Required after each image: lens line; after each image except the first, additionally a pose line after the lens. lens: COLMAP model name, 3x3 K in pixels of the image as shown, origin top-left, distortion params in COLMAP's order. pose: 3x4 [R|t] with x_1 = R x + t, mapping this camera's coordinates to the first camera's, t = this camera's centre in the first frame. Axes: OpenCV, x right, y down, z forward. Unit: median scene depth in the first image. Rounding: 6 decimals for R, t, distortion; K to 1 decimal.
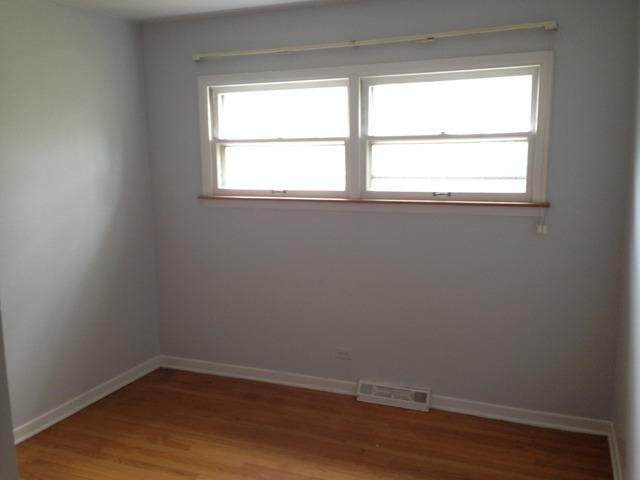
lens RADIAL K [[589.8, 0, 316.4], [0, 589.8, 239.9], [0, 0, 1]] dist [0.137895, -0.250268]
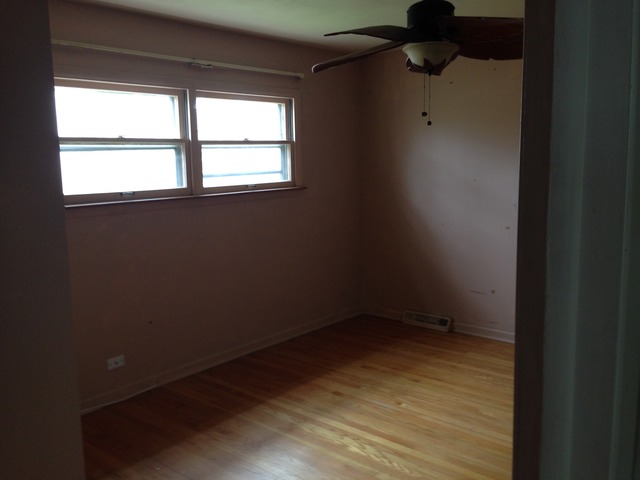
lens RADIAL K [[597.8, 0, 320.0], [0, 597.8, 240.0], [0, 0, 1]] dist [0.156516, -0.263028]
pose [[0.305300, -0.137764, 0.942238, -0.977779], [0.142231, 0.984977, 0.097928, -0.063686], [-0.941574, 0.104118, 0.320308, 0.412540]]
